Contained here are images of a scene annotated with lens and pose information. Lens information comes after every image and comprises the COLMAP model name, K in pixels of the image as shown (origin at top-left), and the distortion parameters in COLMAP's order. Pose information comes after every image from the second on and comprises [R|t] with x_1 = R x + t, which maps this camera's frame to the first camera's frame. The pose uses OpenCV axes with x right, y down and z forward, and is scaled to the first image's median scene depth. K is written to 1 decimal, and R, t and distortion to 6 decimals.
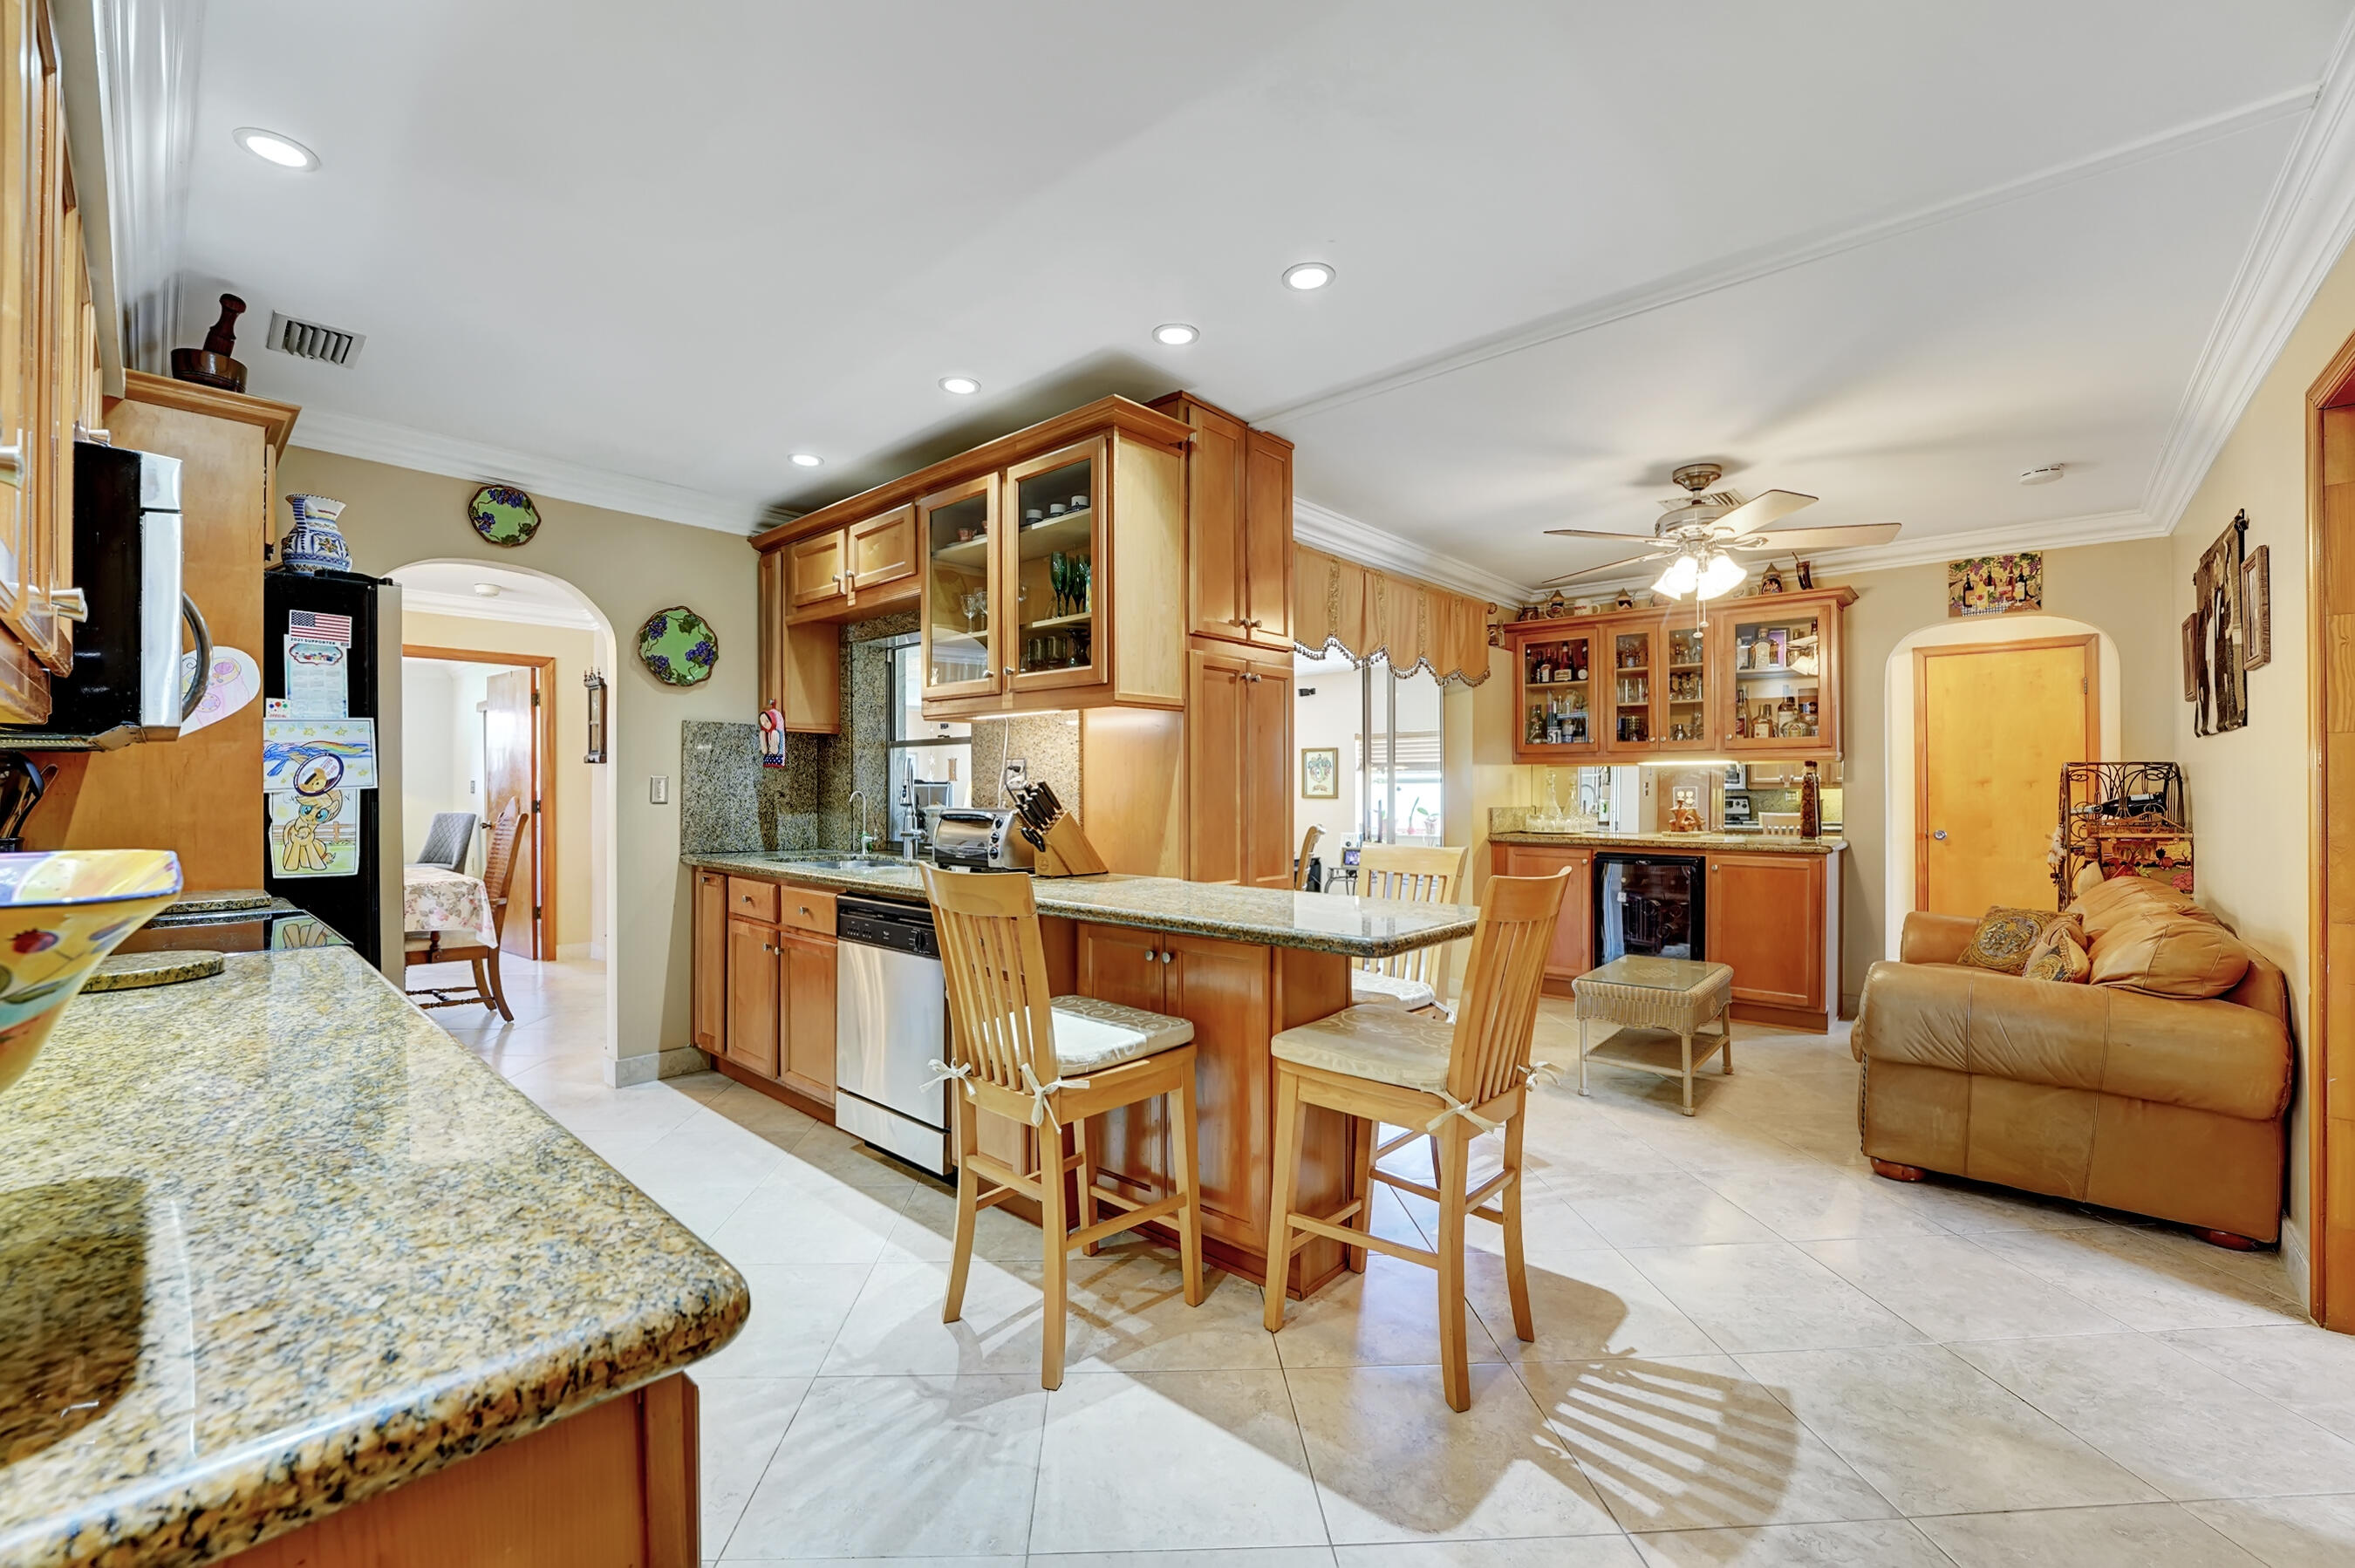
lens RADIAL K [[932.9, 0, 1177.5], [0, 932.9, 784.0], [0, 0, 1]] dist [0.001002, -0.000155]
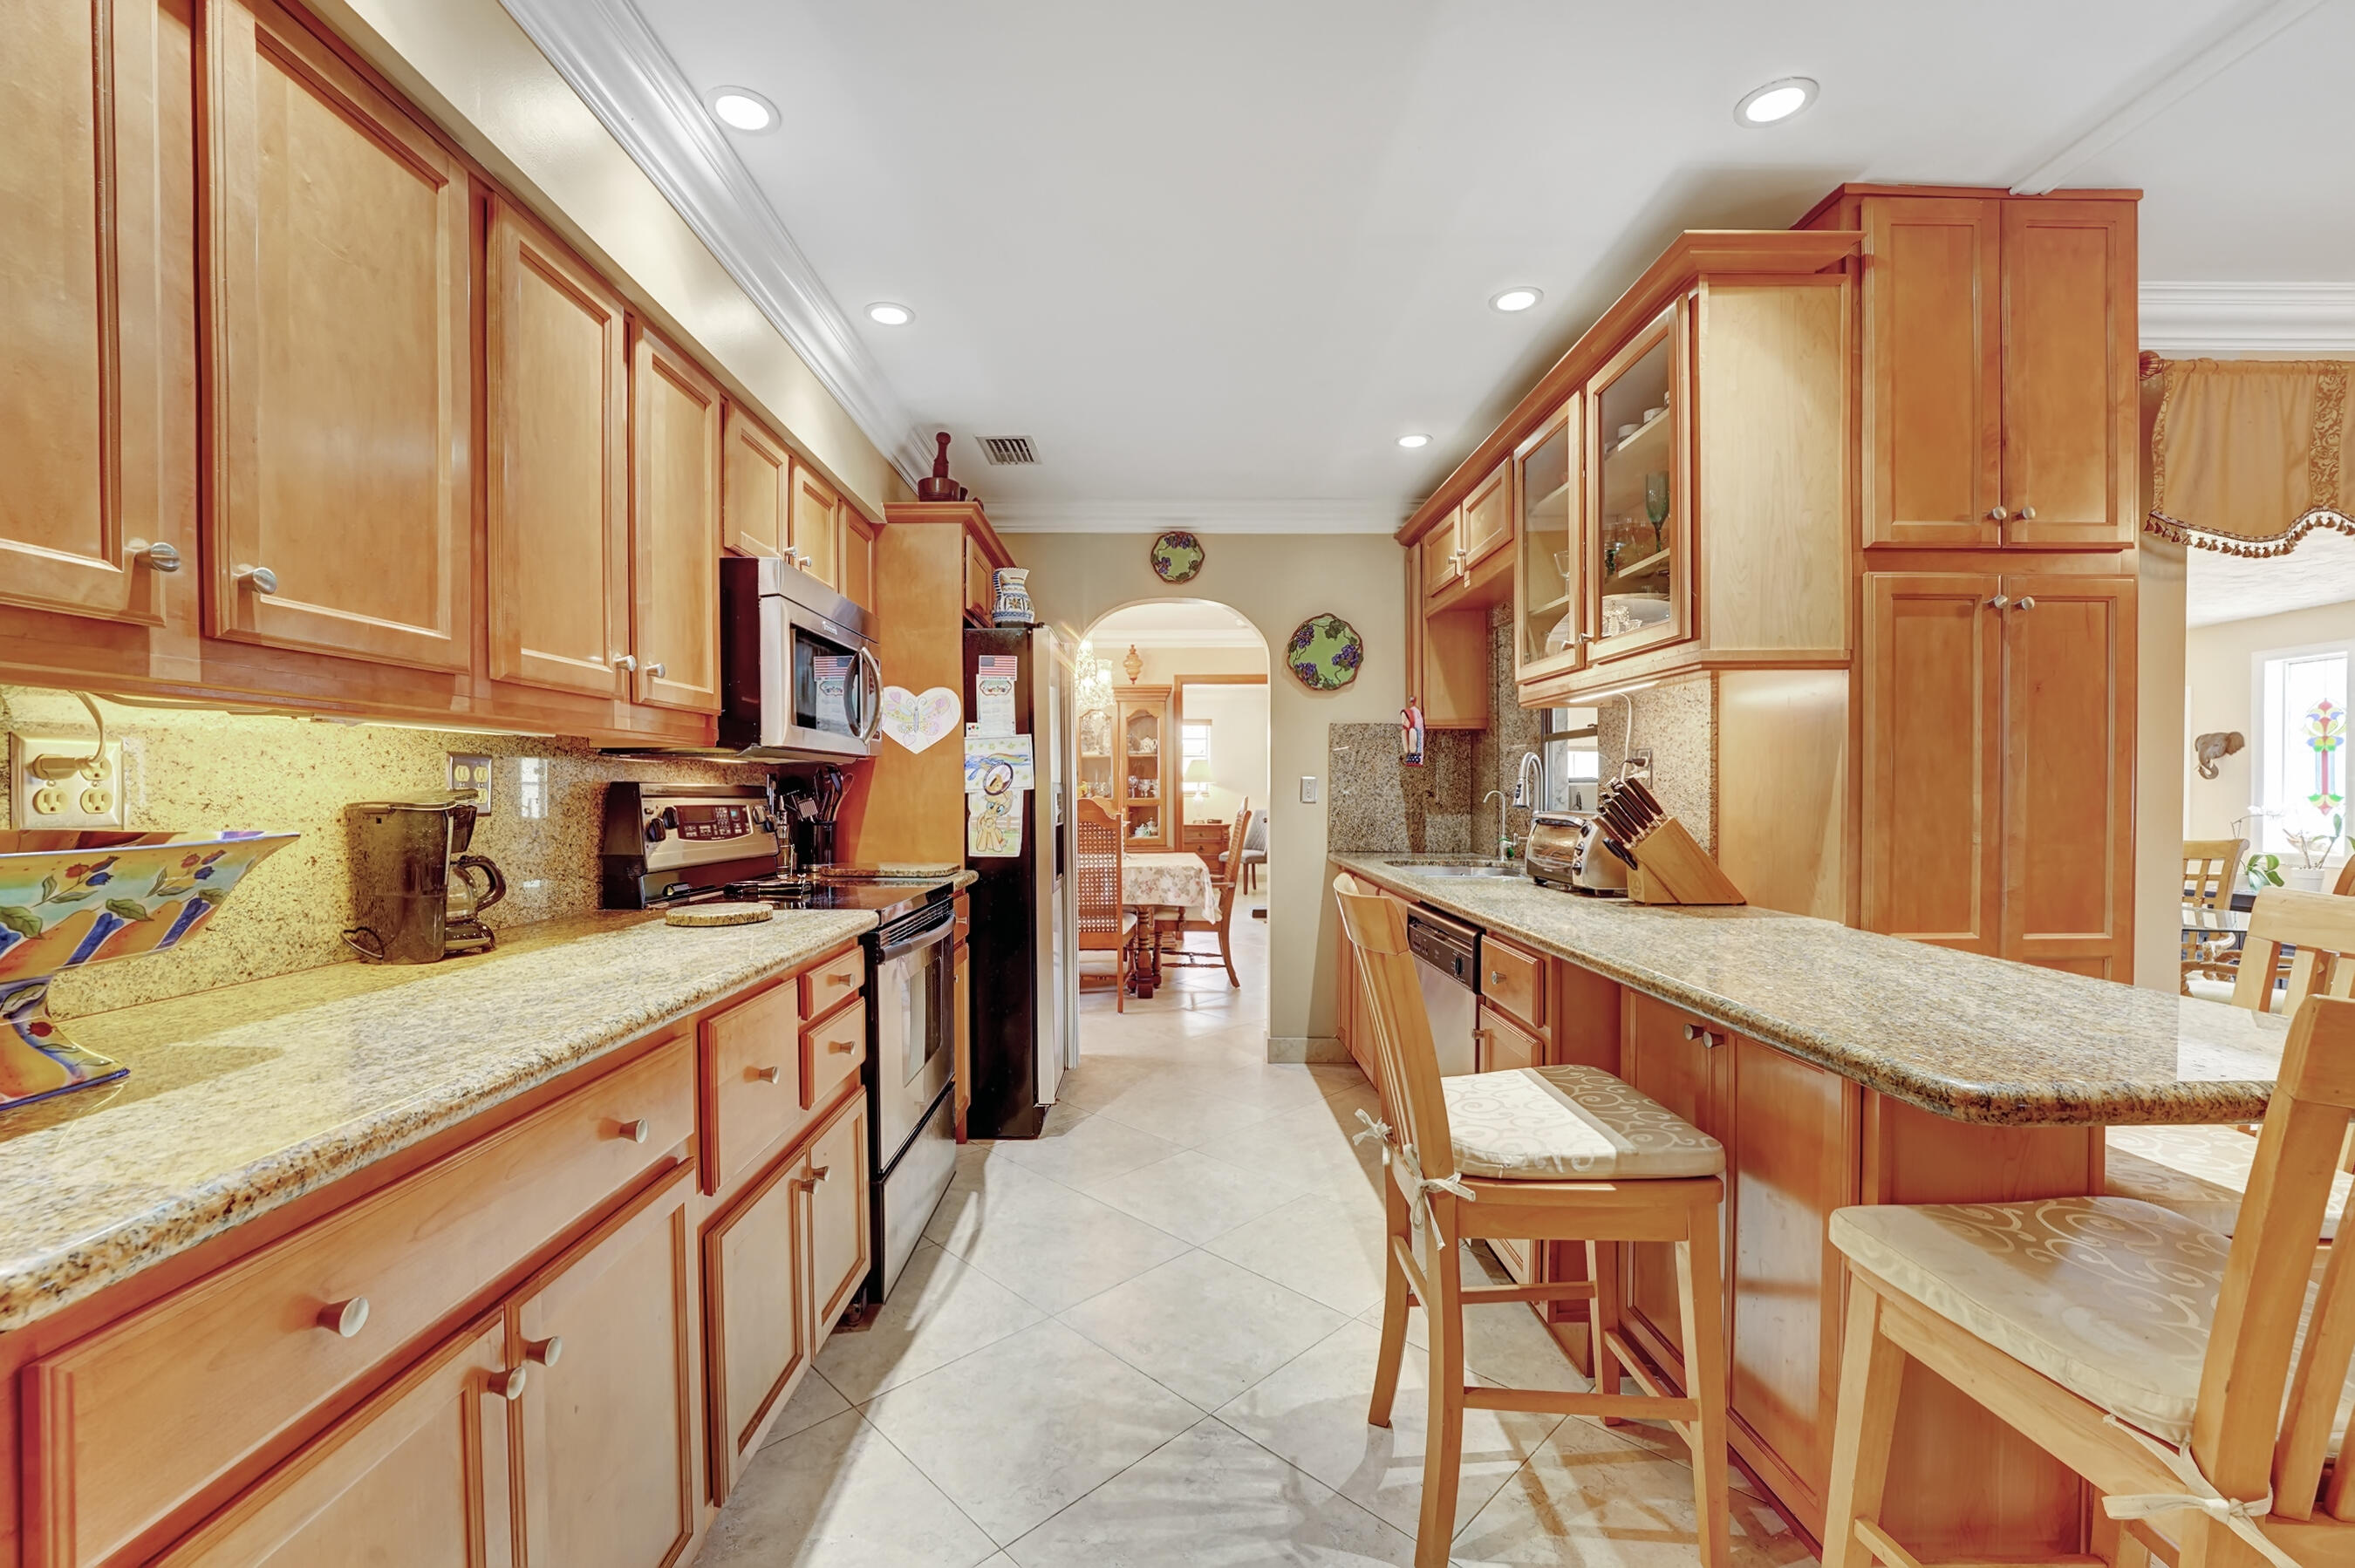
lens RADIAL K [[953.8, 0, 1175.1], [0, 953.8, 793.8], [0, 0, 1]] dist [-0.021248, 0.004197]
pose [[0.681289, 0.000512, -0.732014, 0.166933], [0.007222, 0.999946, 0.007421, 0.001755], [0.731979, -0.010343, 0.681249, 0.194696]]
